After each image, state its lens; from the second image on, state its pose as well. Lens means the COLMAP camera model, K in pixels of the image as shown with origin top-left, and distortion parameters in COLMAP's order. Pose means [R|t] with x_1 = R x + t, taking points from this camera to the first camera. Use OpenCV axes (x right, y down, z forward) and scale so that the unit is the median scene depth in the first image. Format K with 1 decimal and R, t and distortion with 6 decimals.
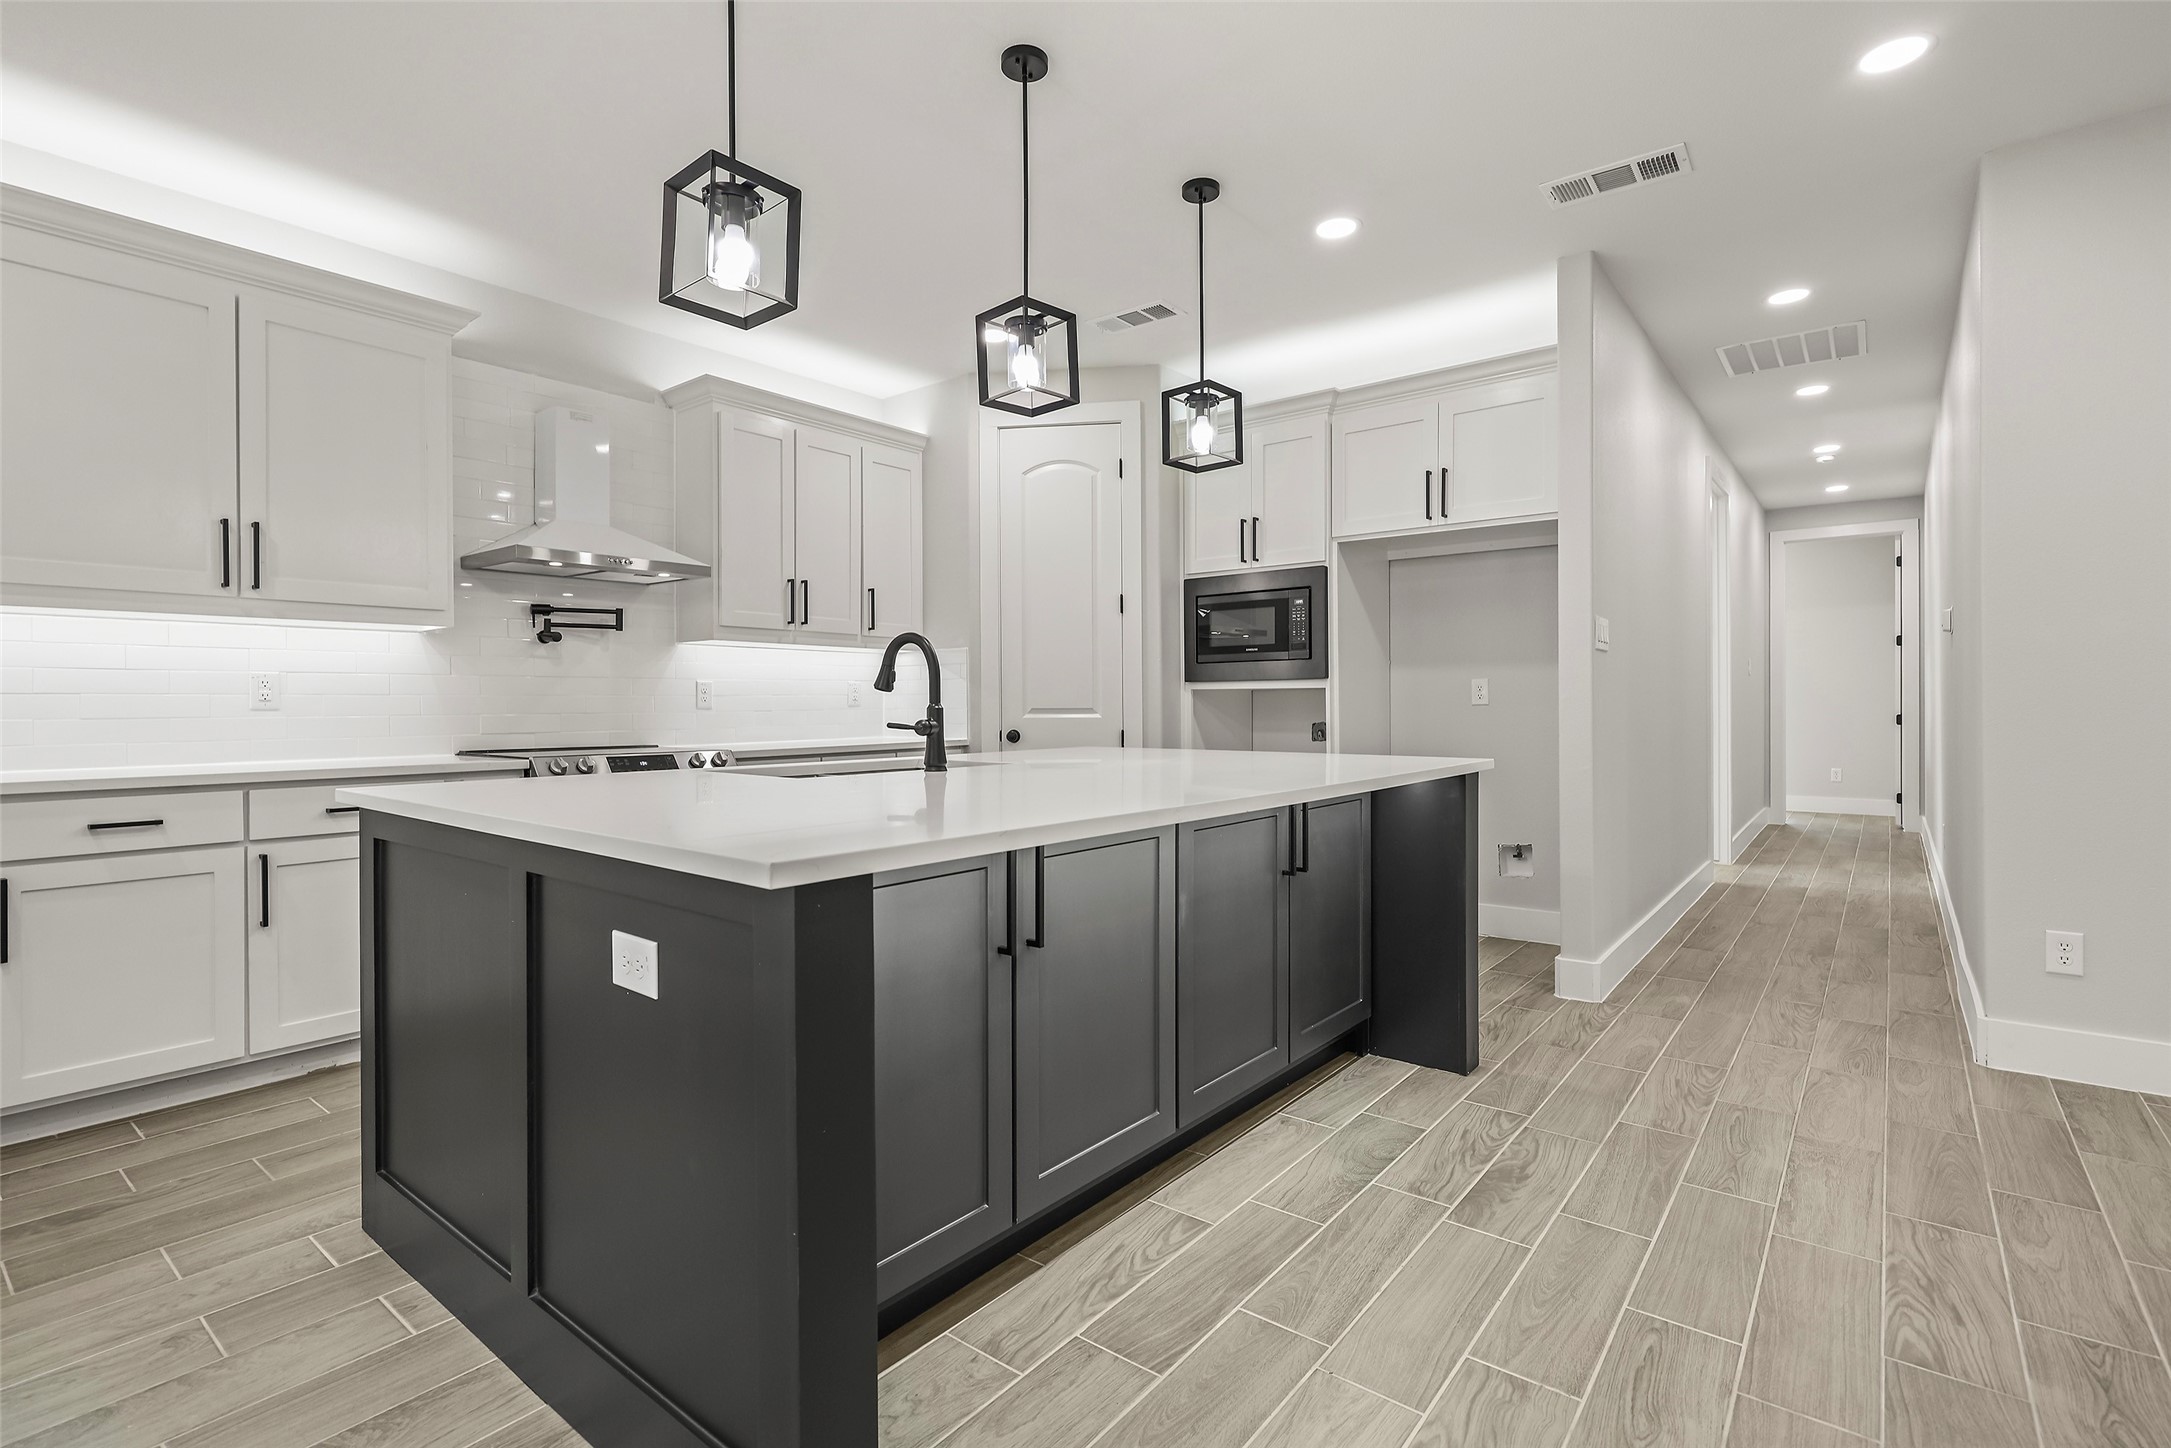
lens RADIAL K [[1012.7, 0, 1096.4], [0, 1012.7, 710.8], [0, 0, 1]] dist [0.003267, 0.000849]
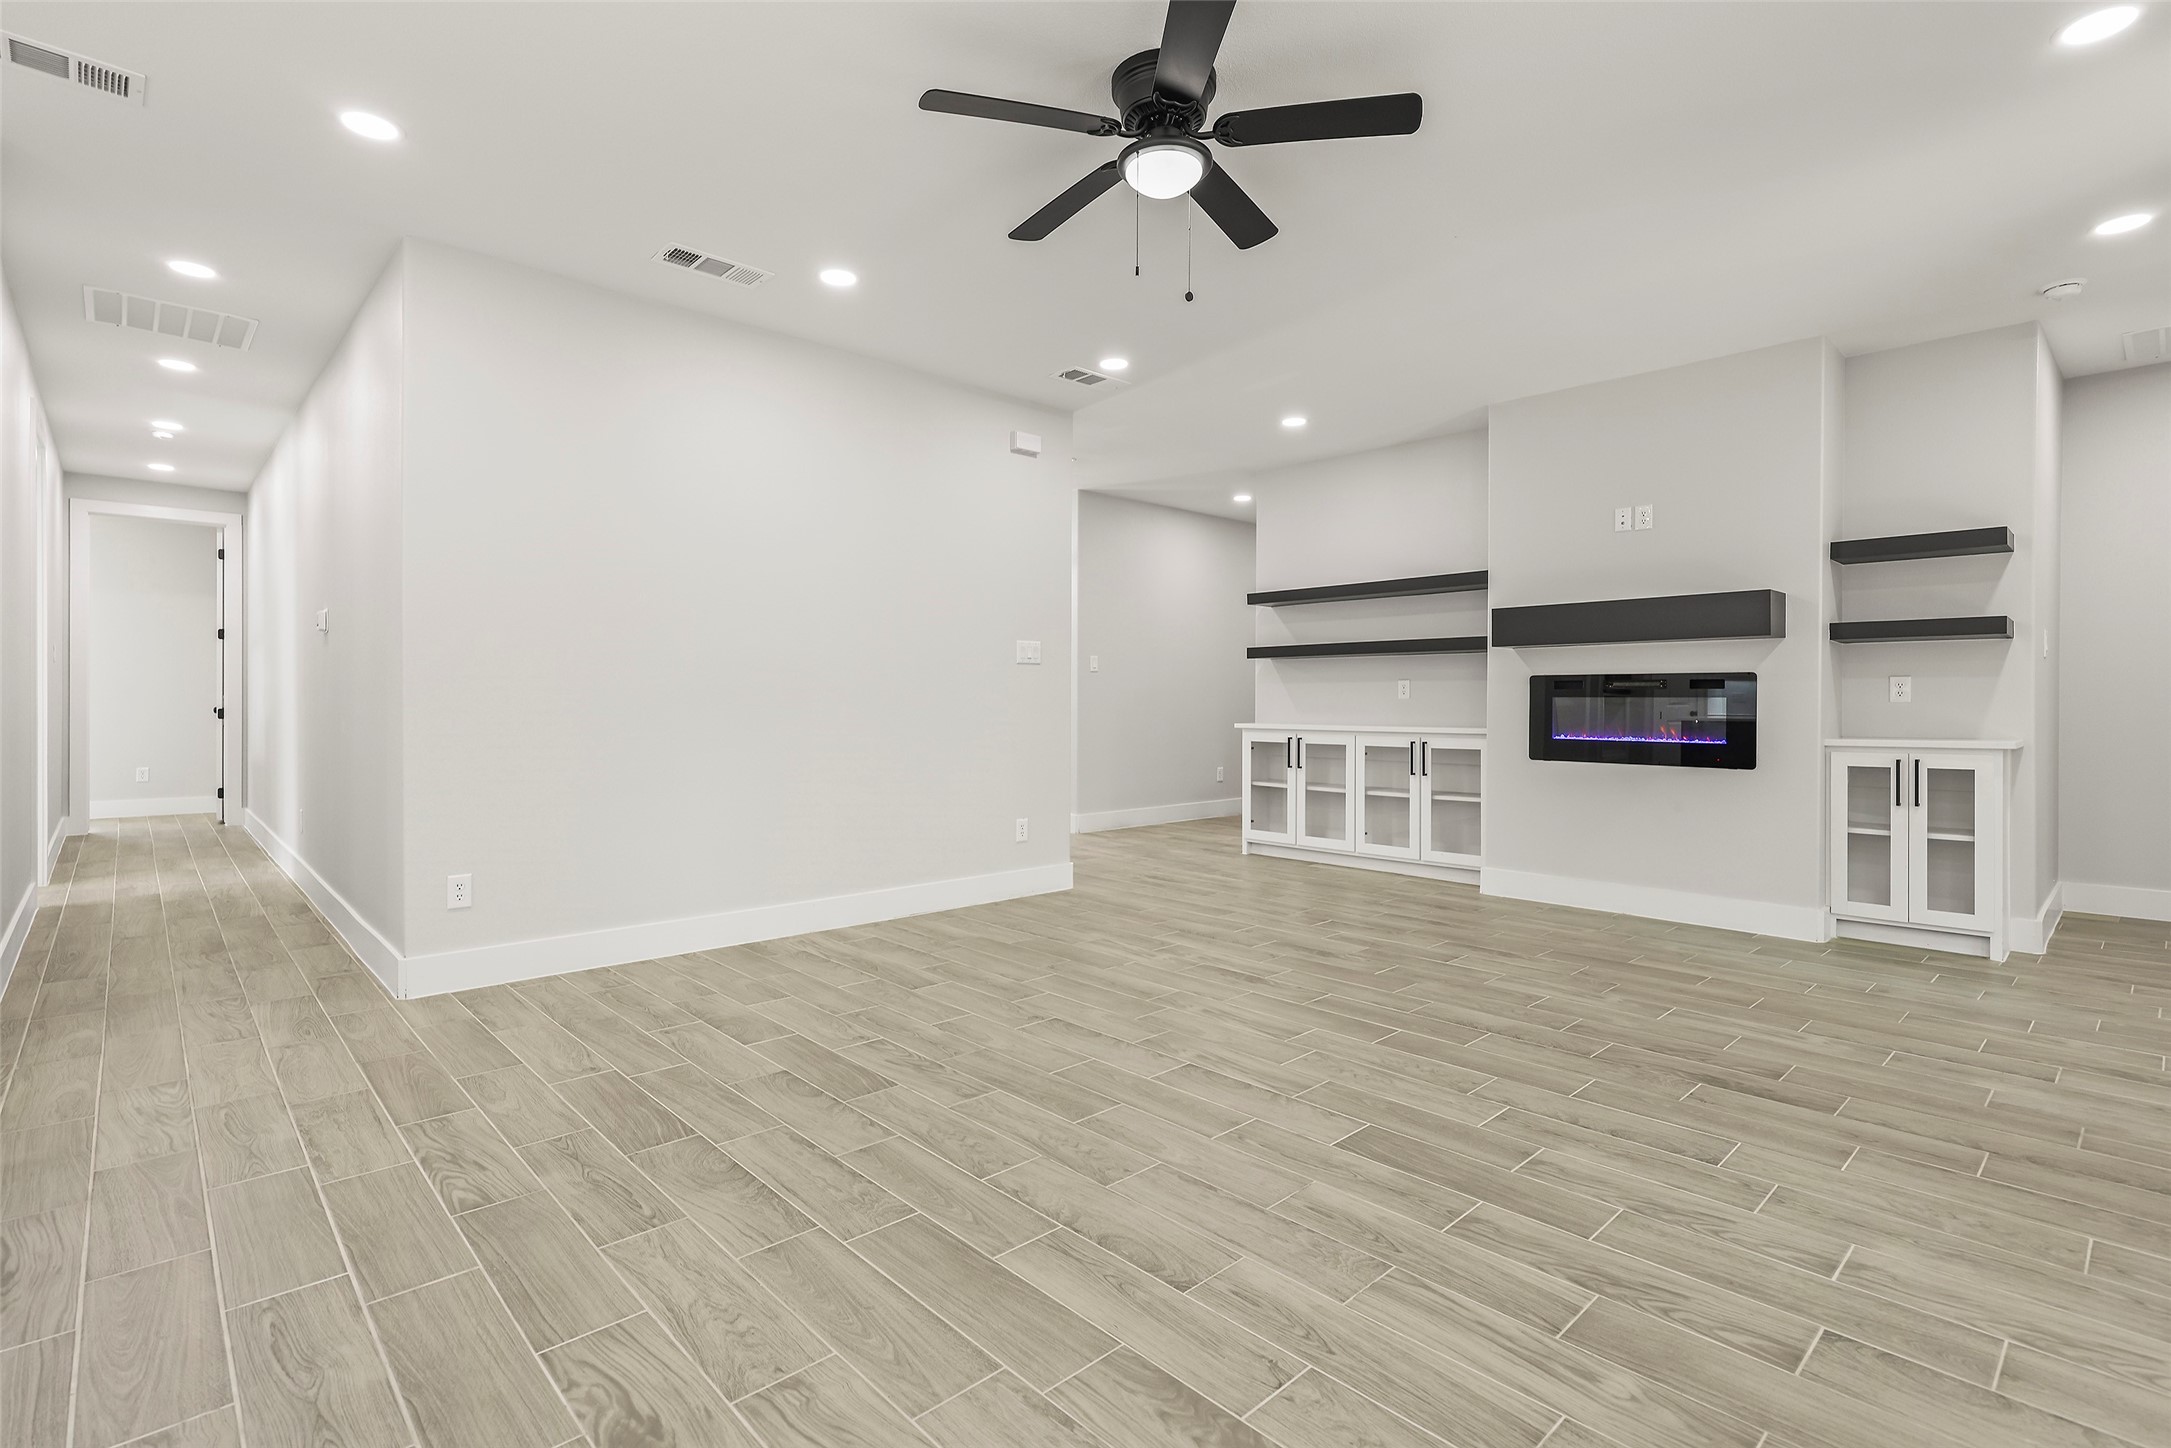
lens RADIAL K [[1012.7, 0, 1096.4], [0, 1012.7, 710.8], [0, 0, 1]] dist [0.003267, 0.000849]
pose [[0.147193, -0.003361, 0.989102, -0.190991], [-0.000184, 0.999994, 0.003425, 0.006481], [-0.989108, -0.000686, 0.147192, 0.021022]]
